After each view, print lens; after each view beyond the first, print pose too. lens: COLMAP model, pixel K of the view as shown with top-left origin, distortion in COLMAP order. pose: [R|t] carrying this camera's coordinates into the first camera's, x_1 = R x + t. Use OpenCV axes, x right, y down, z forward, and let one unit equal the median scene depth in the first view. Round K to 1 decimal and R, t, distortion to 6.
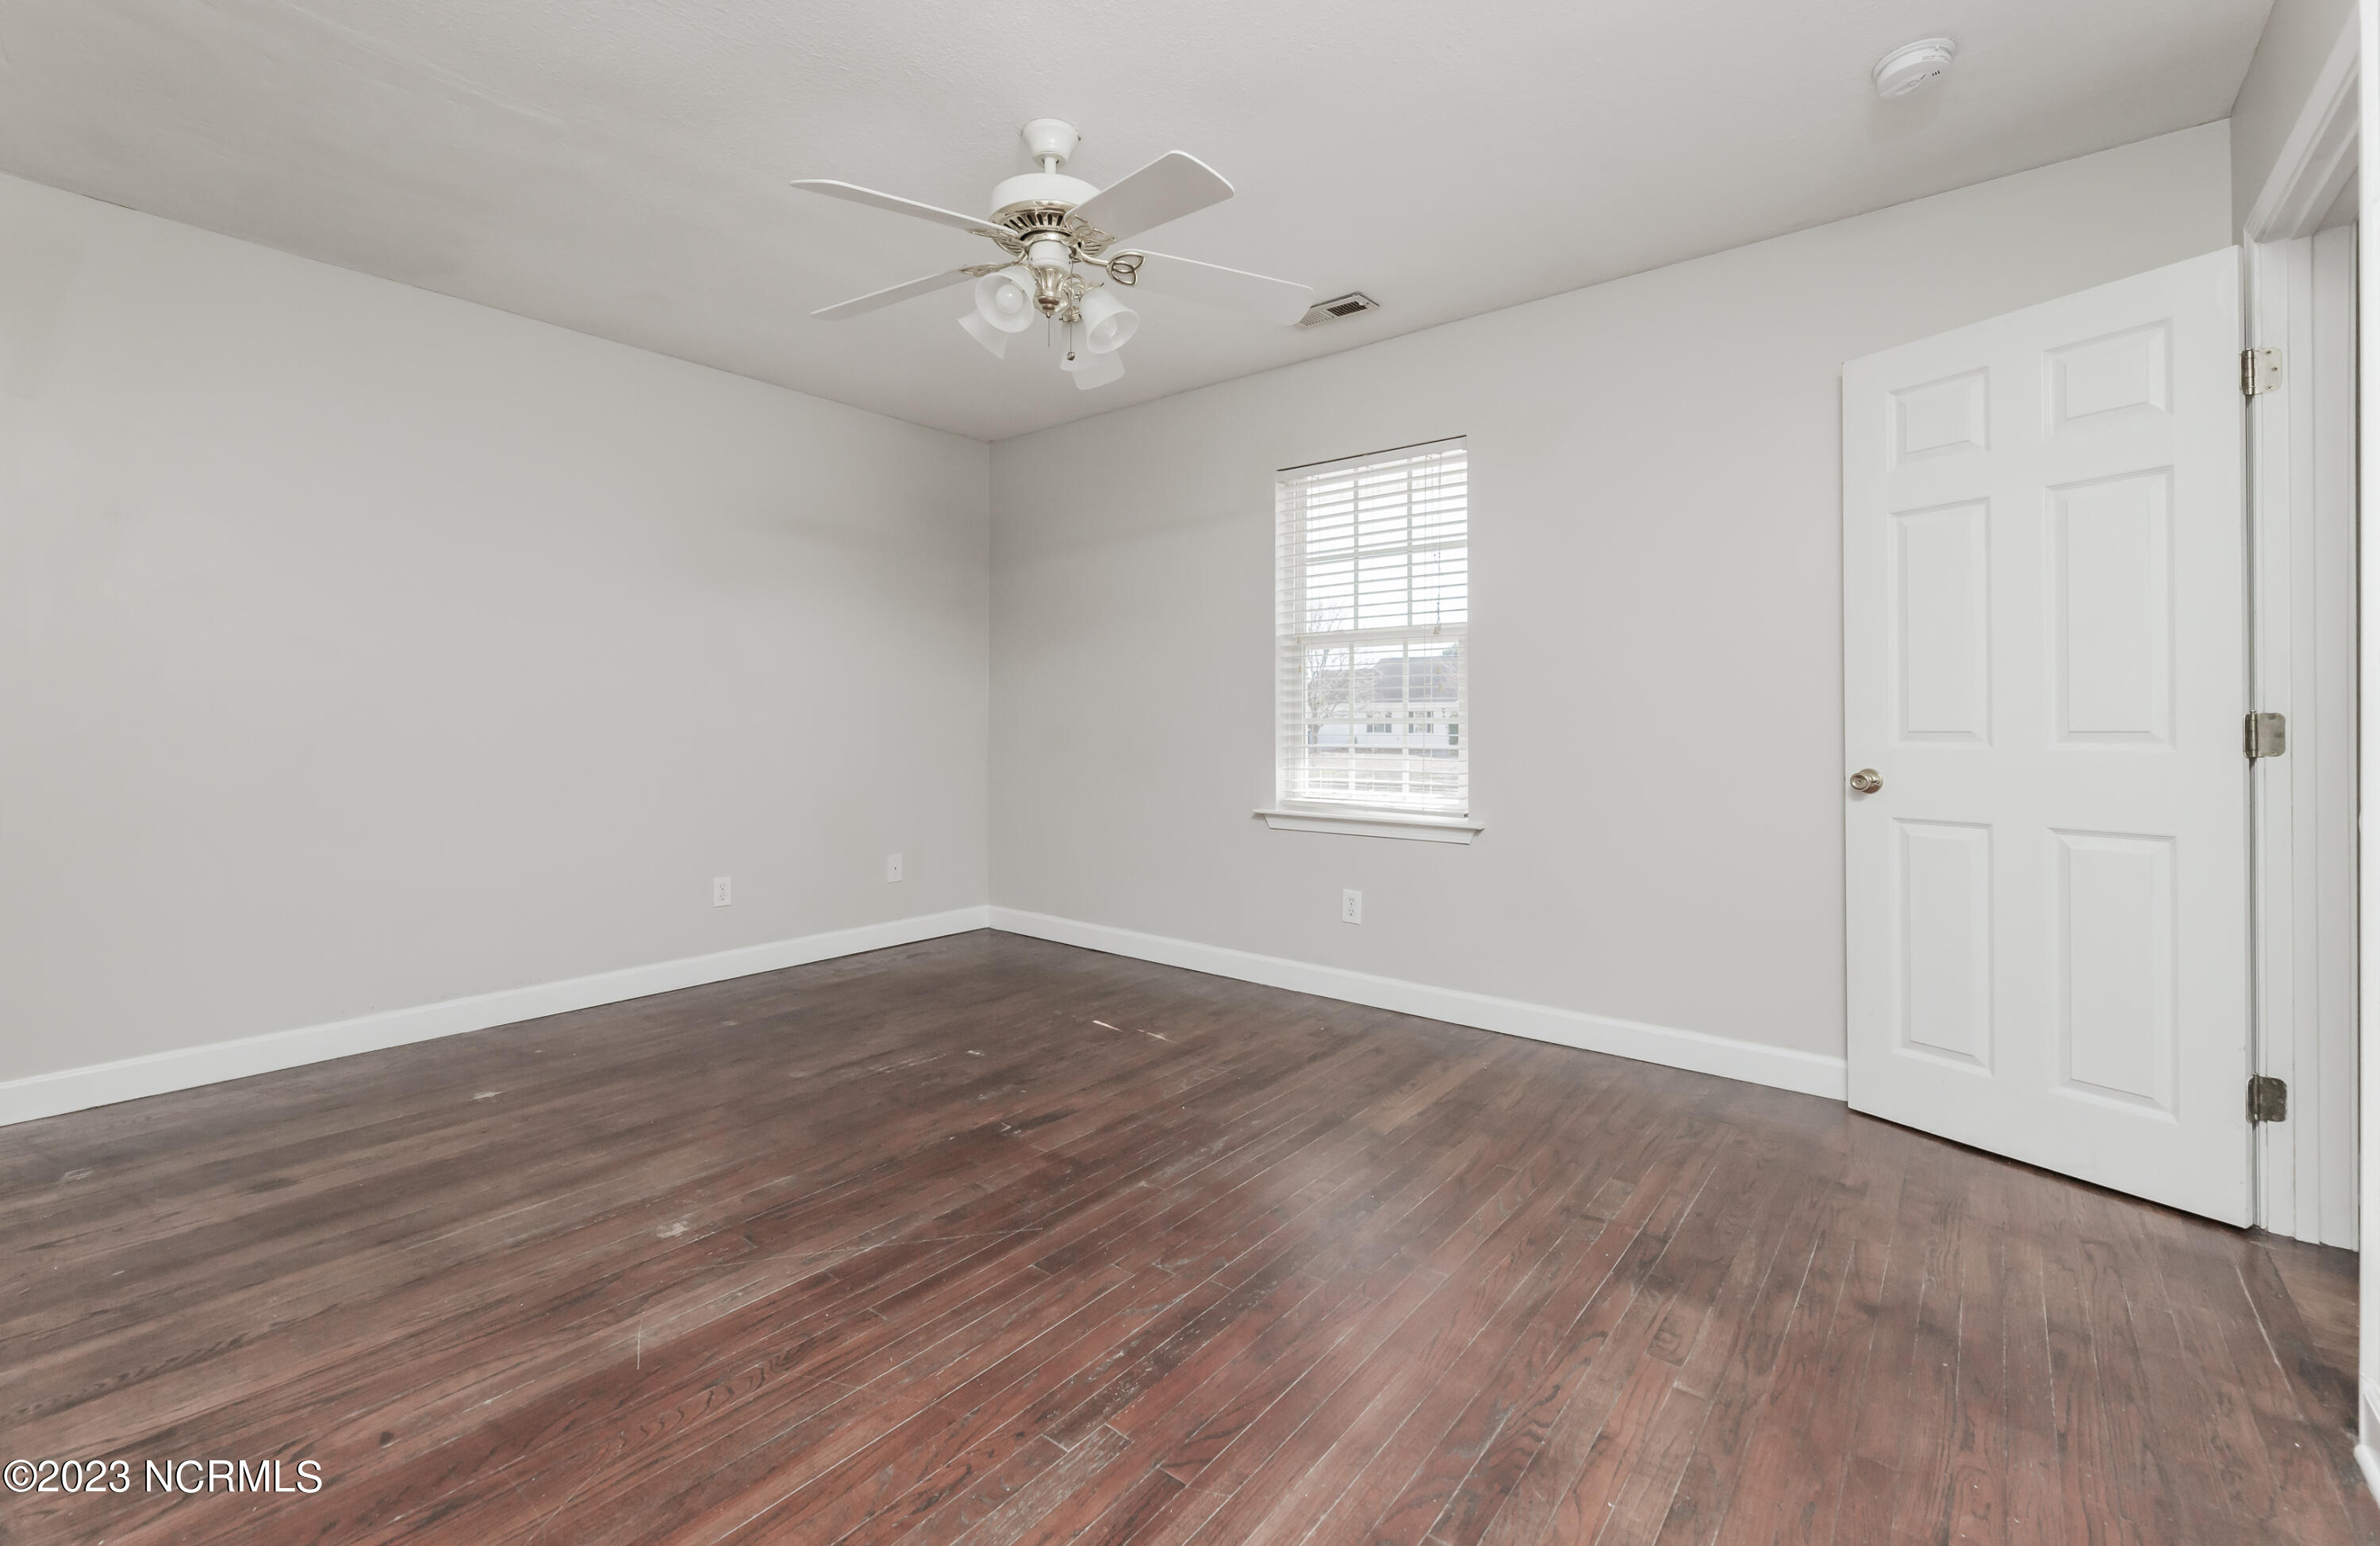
lens RADIAL K [[980.2, 0, 1172.3], [0, 980.2, 712.0], [0, 0, 1]] dist [-0.002771, -0.000154]
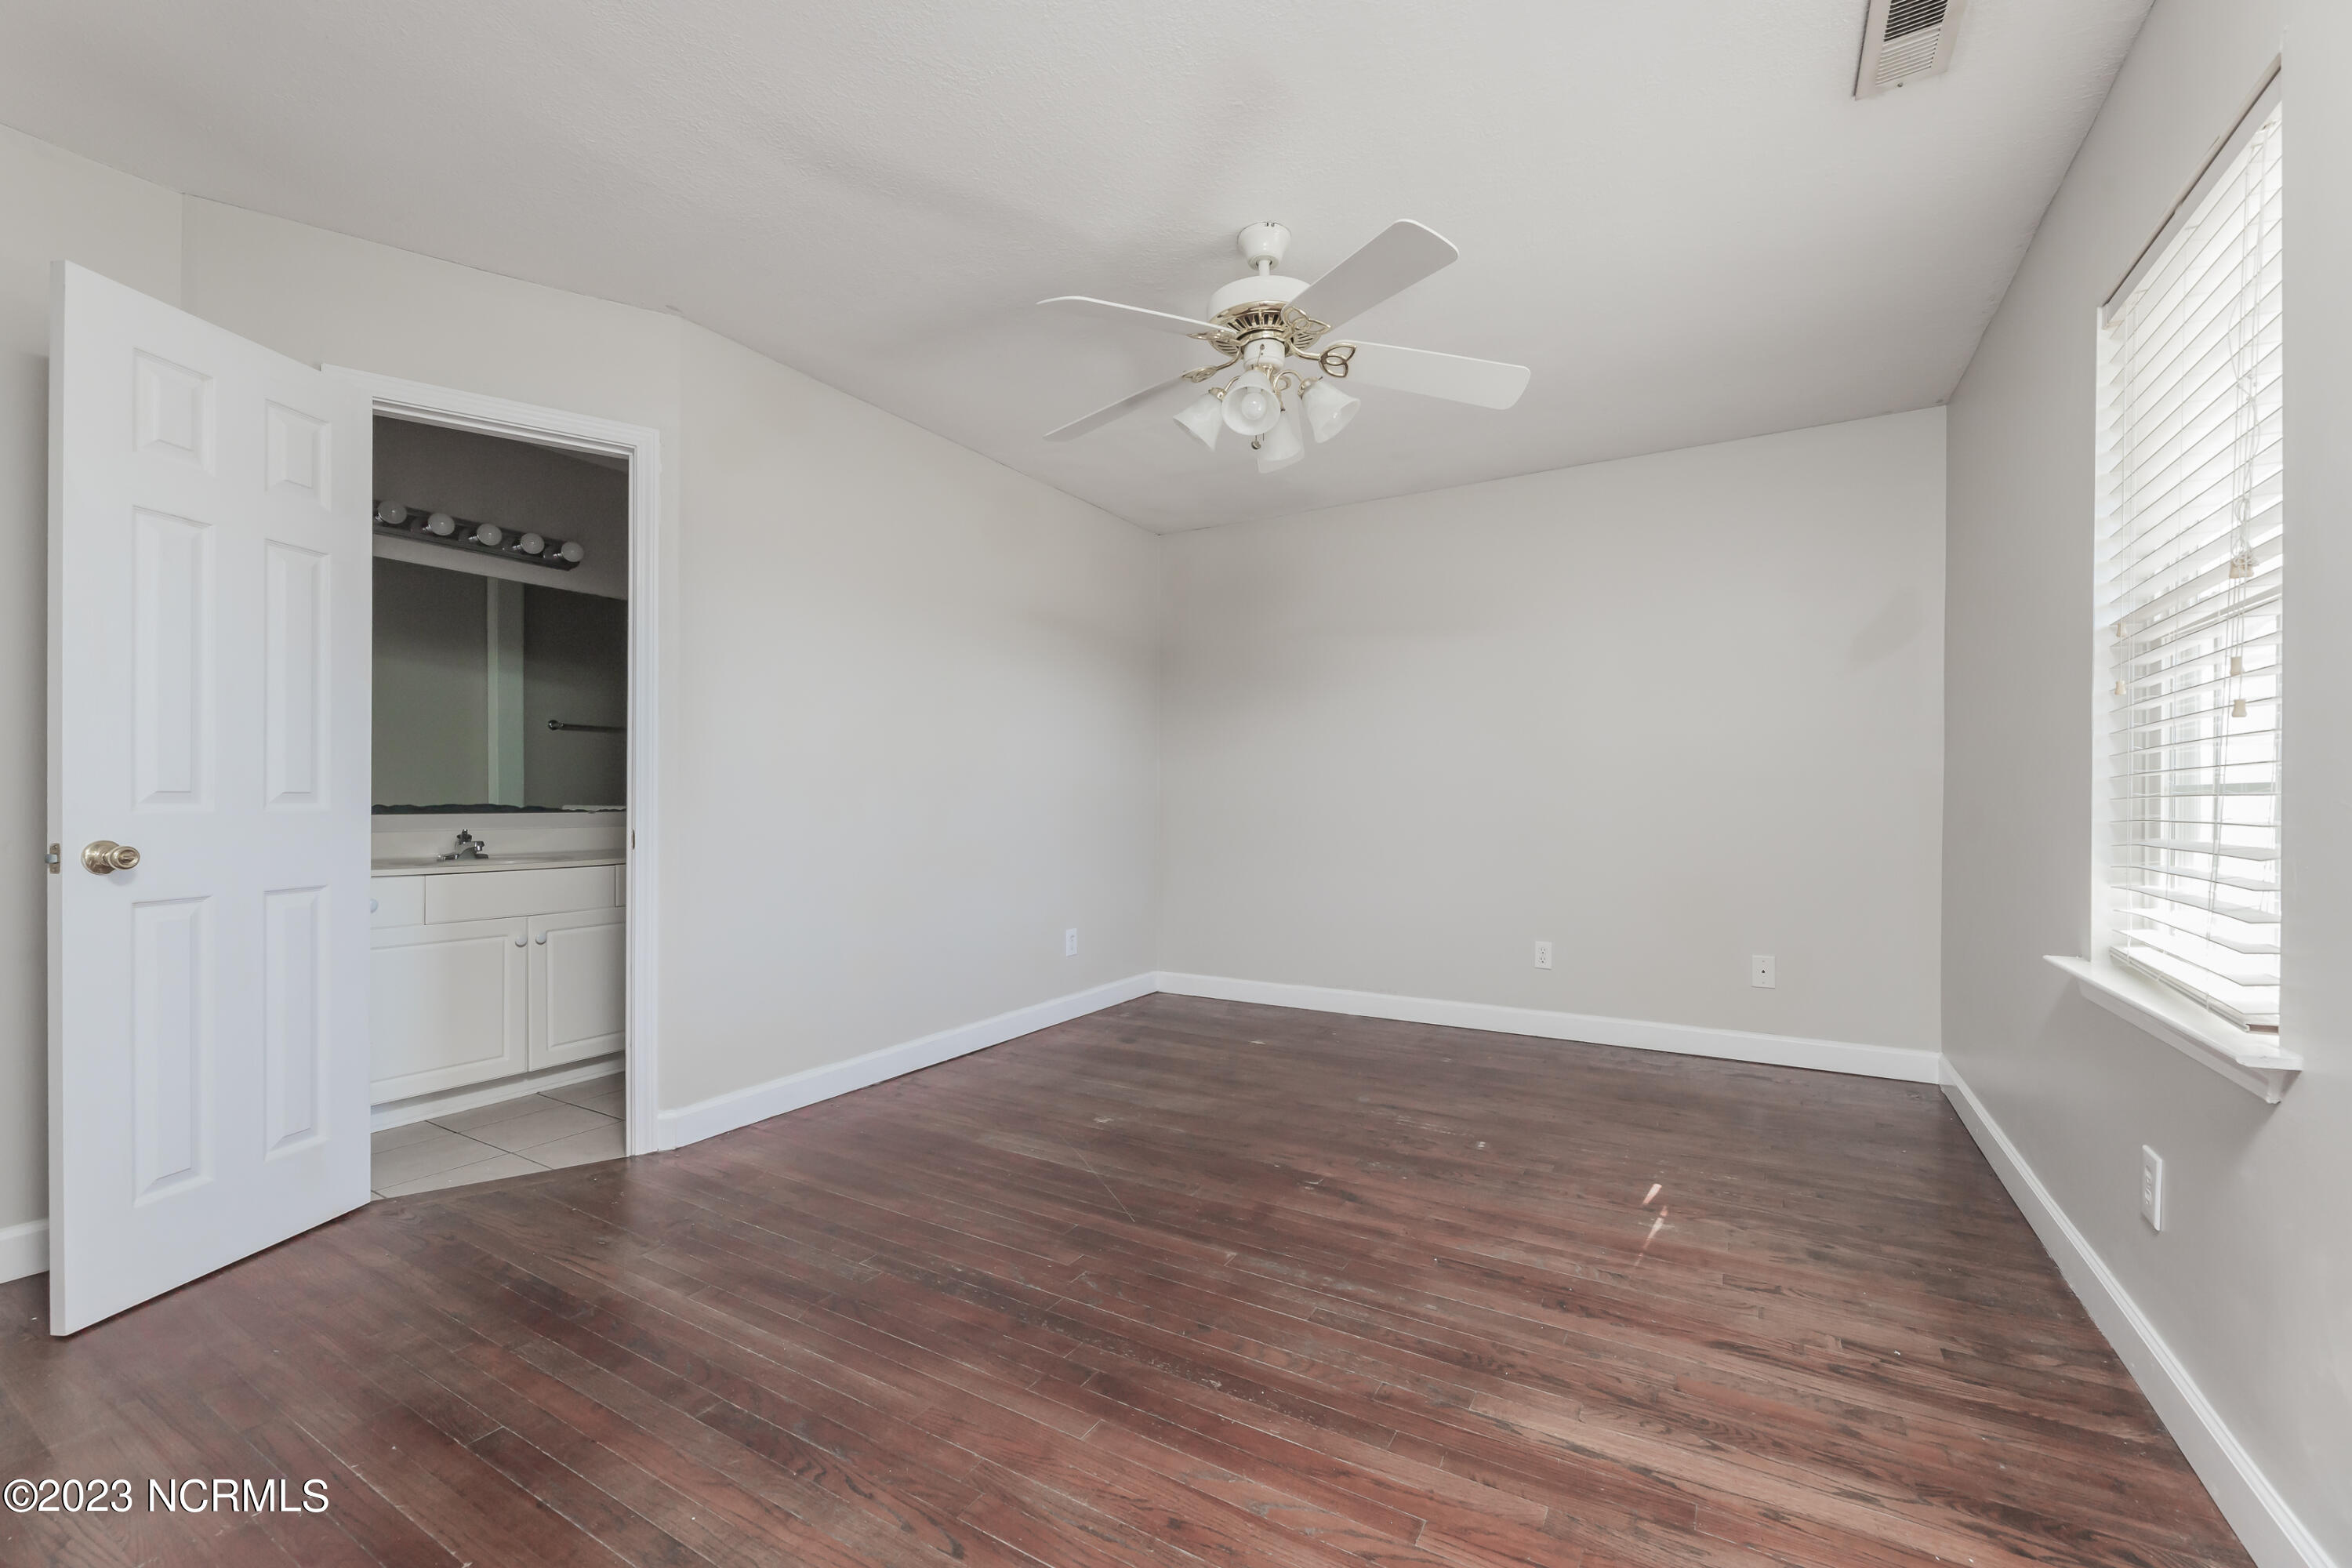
lens RADIAL K [[969.4, 0, 1194.3], [0, 969.4, 791.0], [0, 0, 1]] dist [-0.001379, -0.001489]
pose [[0.166567, -0.010552, -0.985974, 0.917604], [0.011617, 0.999894, -0.008738, 0.015102], [0.985962, -0.009999, 0.166672, 0.775810]]
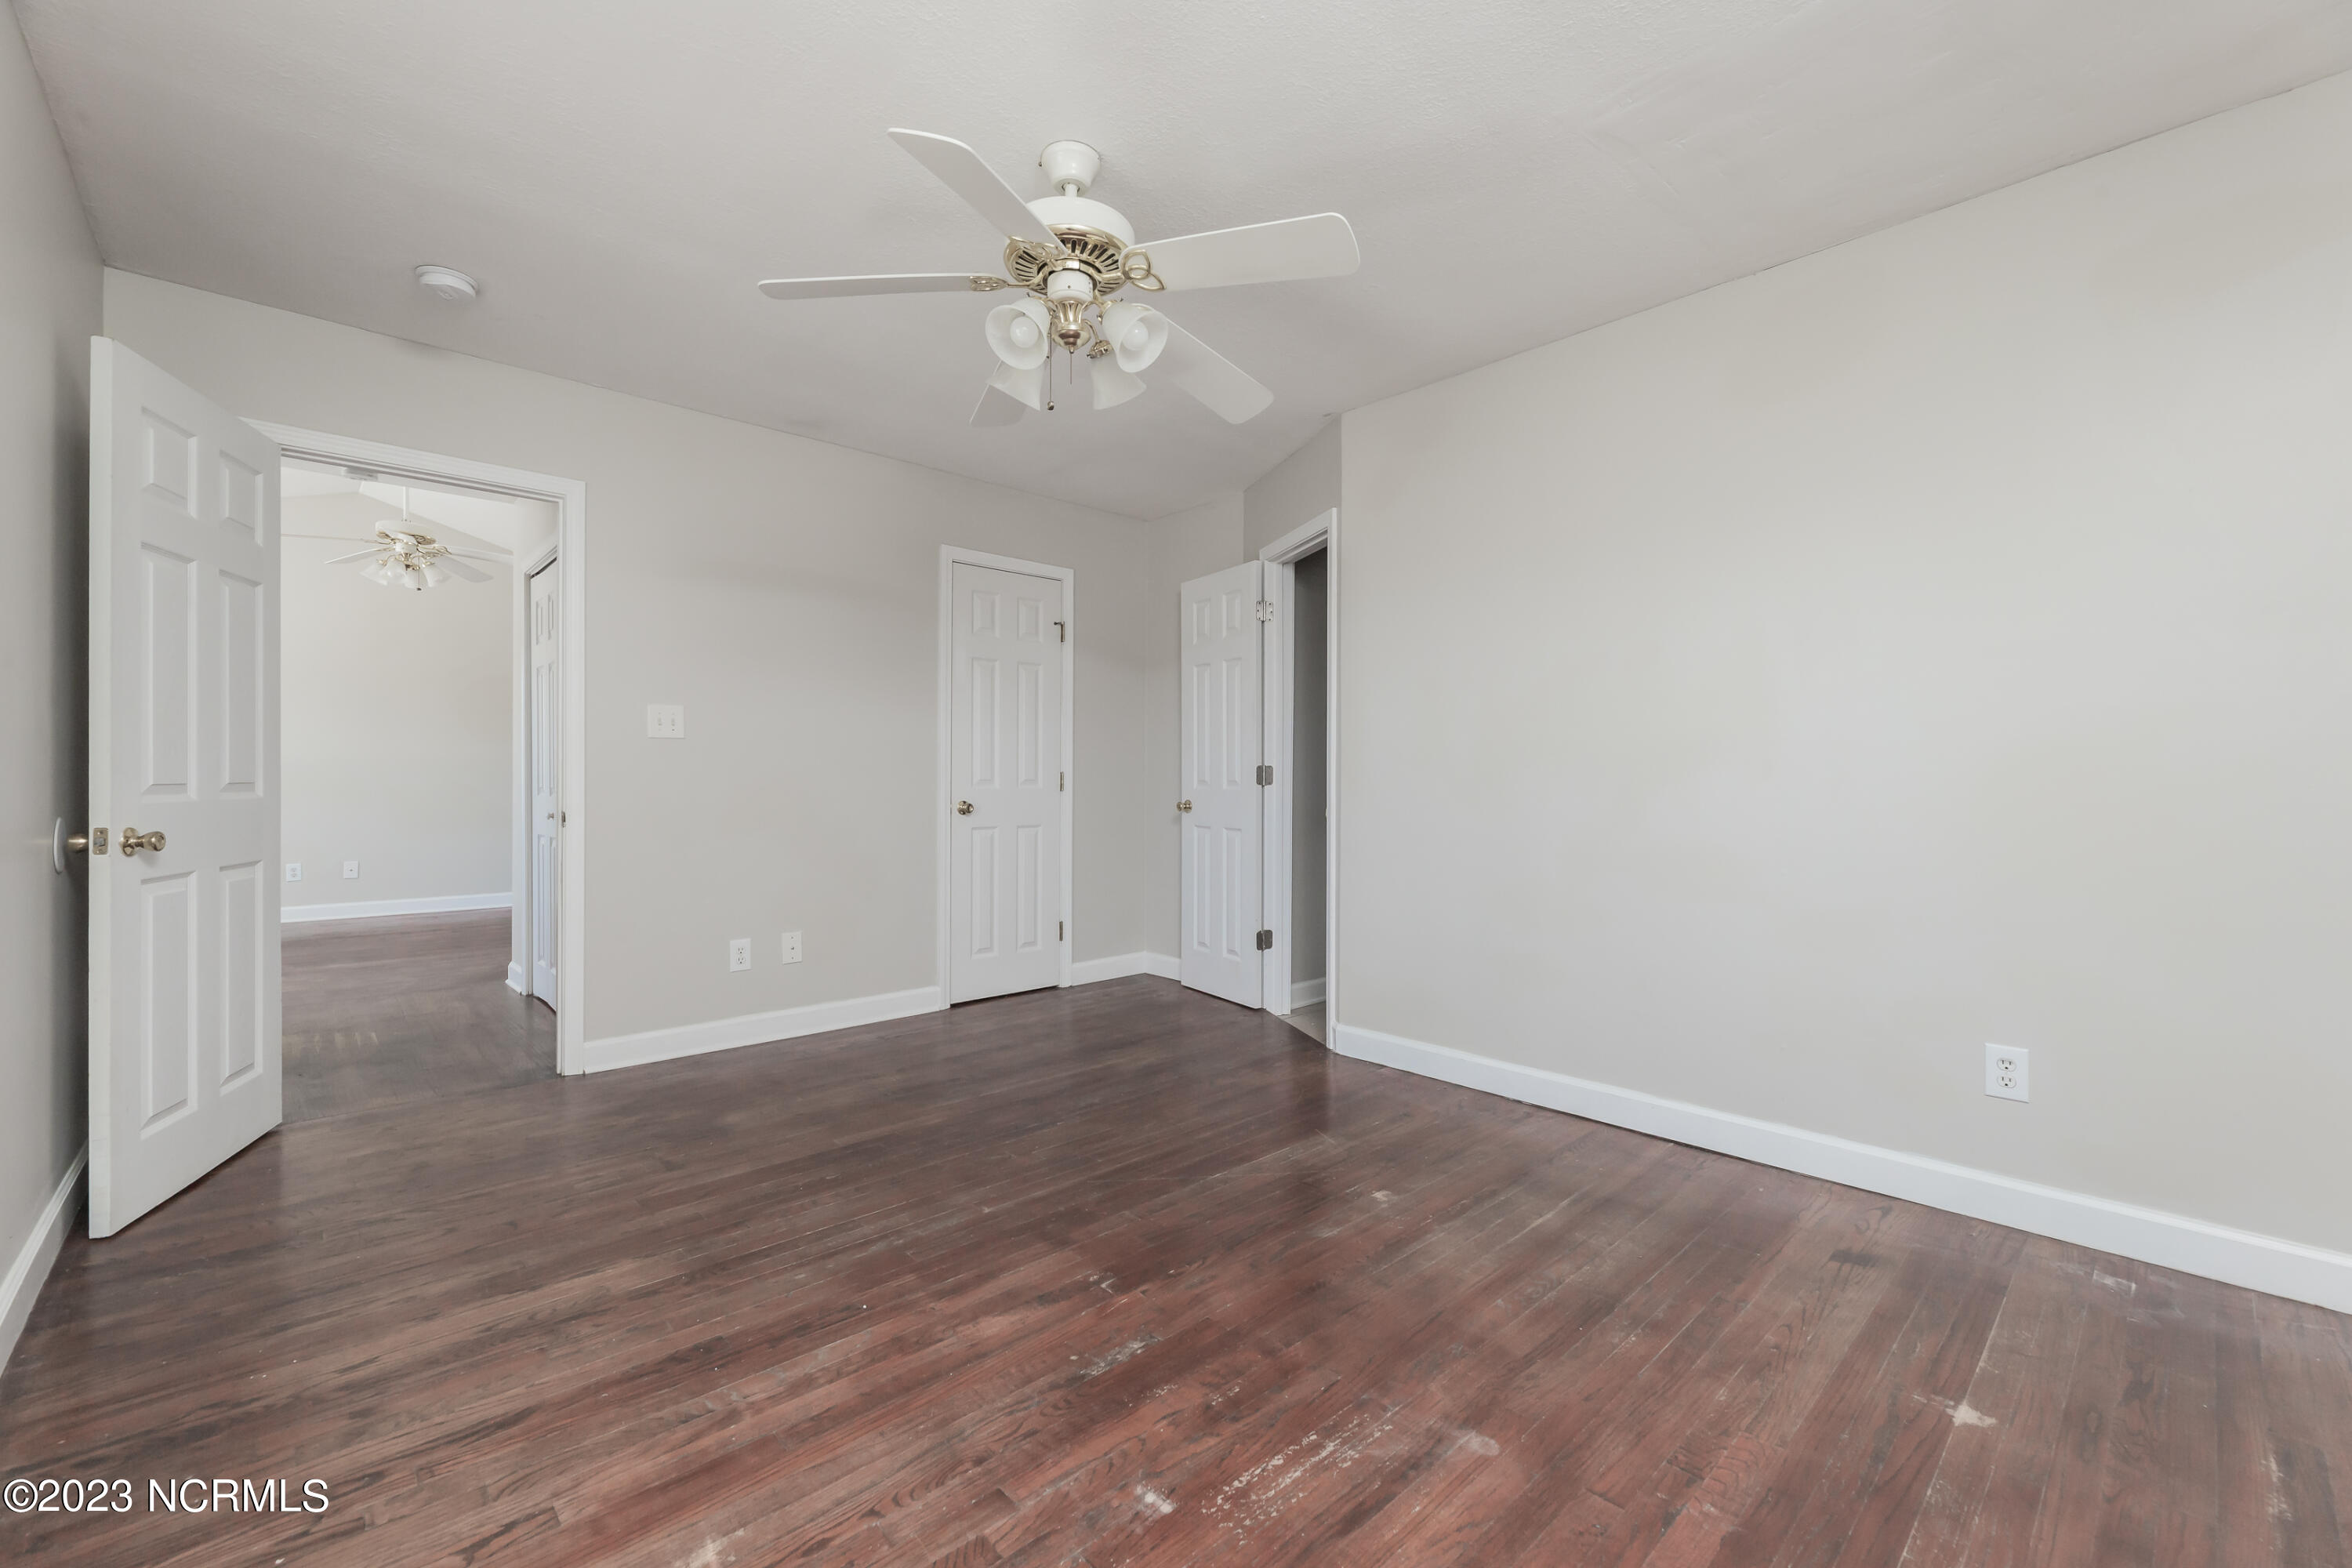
lens RADIAL K [[969.4, 0, 1166.0], [0, 969.4, 774.3], [0, 0, 1]] dist [-0.001379, -0.001489]
pose [[-0.988897, -0.005942, 0.148481, -0.364984], [-0.009191, 0.999733, -0.021202, 0.026602], [-0.148315, -0.022331, -0.988688, 1.961370]]
